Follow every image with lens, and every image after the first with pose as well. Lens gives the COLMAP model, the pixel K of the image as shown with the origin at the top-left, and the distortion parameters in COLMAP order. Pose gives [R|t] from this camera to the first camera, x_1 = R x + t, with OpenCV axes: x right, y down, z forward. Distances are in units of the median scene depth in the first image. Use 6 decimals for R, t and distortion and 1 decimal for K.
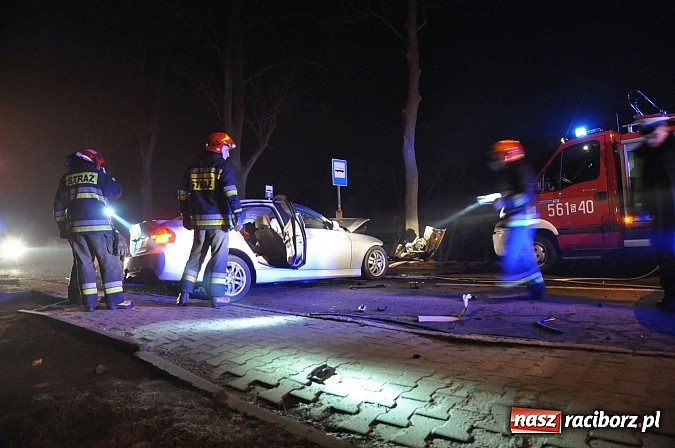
lens RADIAL K [[464.4, 0, 335.4], [0, 464.4, 224.1], [0, 0, 1]] dist [-0.115691, 0.079186]
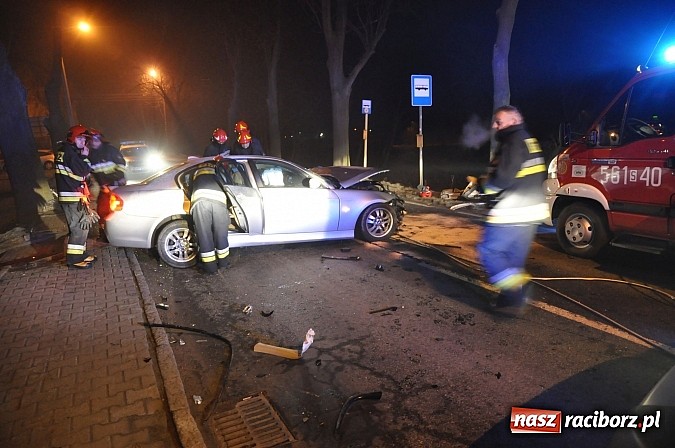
lens RADIAL K [[464.4, 0, 335.4], [0, 464.4, 224.1], [0, 0, 1]] dist [-0.115691, 0.079186]
pose [[0.926442, 0.078497, -0.368163, 0.333218], [0.008823, 0.973220, 0.229705, -0.113238], [0.376335, -0.216057, 0.900939, 0.187941]]
